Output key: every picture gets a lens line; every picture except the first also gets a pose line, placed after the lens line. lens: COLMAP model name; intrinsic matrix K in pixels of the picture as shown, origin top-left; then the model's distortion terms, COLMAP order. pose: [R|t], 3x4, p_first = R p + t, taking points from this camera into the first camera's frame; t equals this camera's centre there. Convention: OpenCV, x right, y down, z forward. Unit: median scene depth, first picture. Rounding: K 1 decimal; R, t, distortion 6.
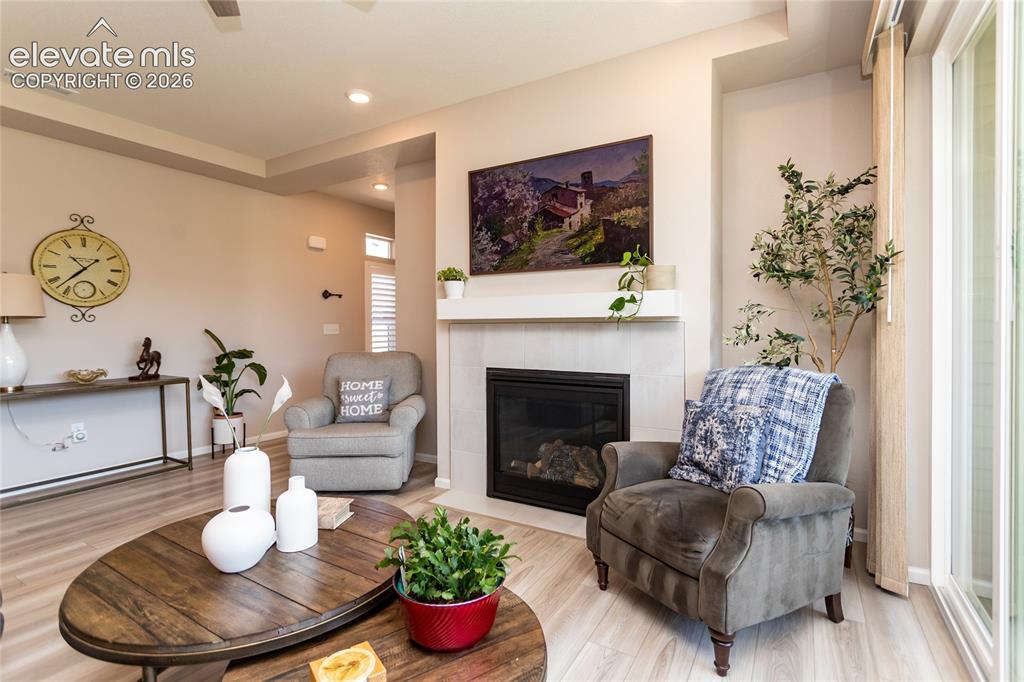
lens RADIAL K [[494.2, 0, 510.8], [0, 494.2, 334.6], [0, 0, 1]] dist [0.004691, -0.001389]
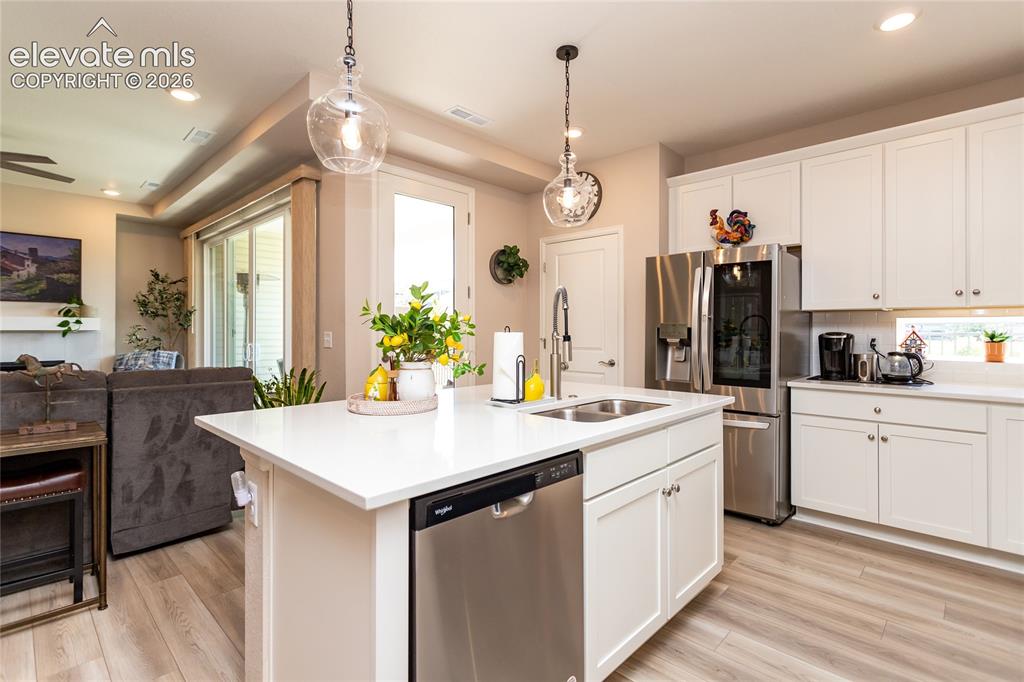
lens RADIAL K [[494.2, 0, 517.6], [0, 494.2, 325.9], [0, 0, 1]] dist [0.004691, -0.001389]
pose [[0.219736, 0.010266, 0.975505, -1.051915], [0.014937, 0.999792, -0.013886, 0.000917], [-0.975445, 0.017622, 0.219537, -0.950863]]
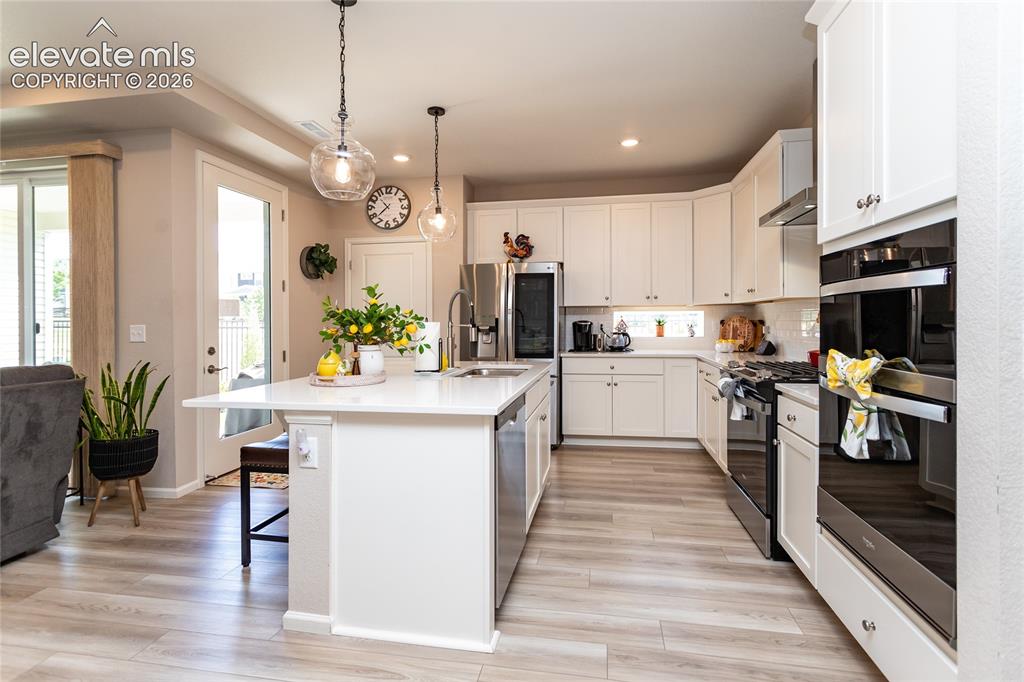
lens RADIAL K [[494.2, 0, 488.6], [0, 494.2, 320.1], [0, 0, 1]] dist [0.004691, -0.001389]
pose [[-0.297811, 0.005043, 0.954612, -1.311265], [0.024359, 0.999701, 0.002318, -0.002588], [-0.954314, 0.023944, -0.297844, -0.631618]]
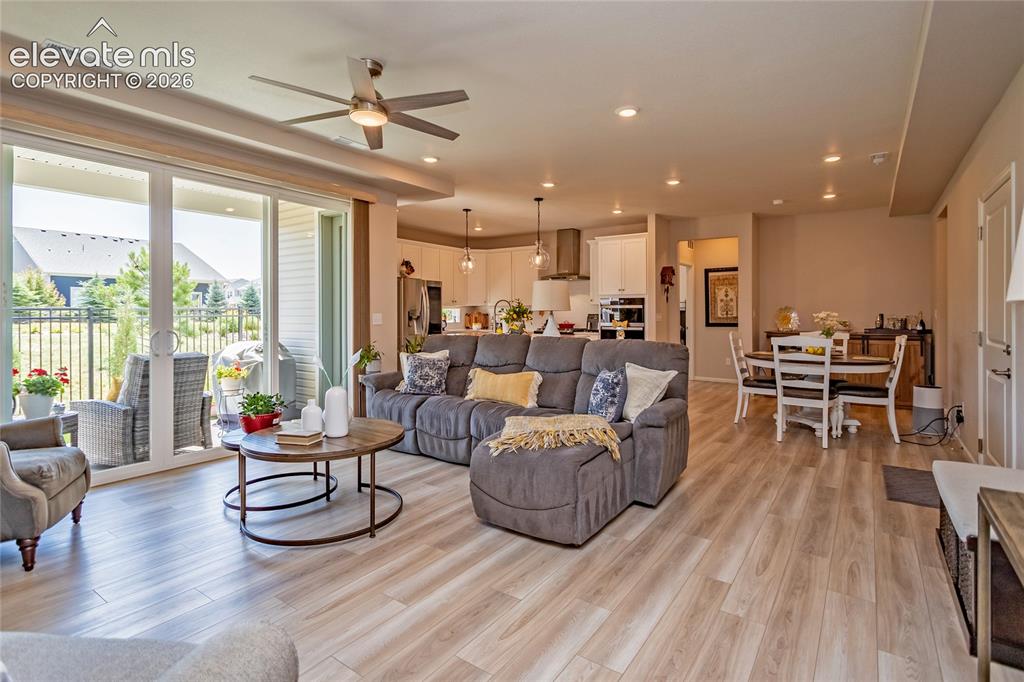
lens RADIAL K [[494.2, 0, 543.6], [0, 494.2, 316.3], [0, 0, 1]] dist [0.004691, -0.001389]
pose [[-0.999559, -0.000497, 0.029677, -0.659512], [0.000080, 0.999811, 0.019445, -0.026358], [-0.029681, 0.019439, -0.999370, 1.268936]]
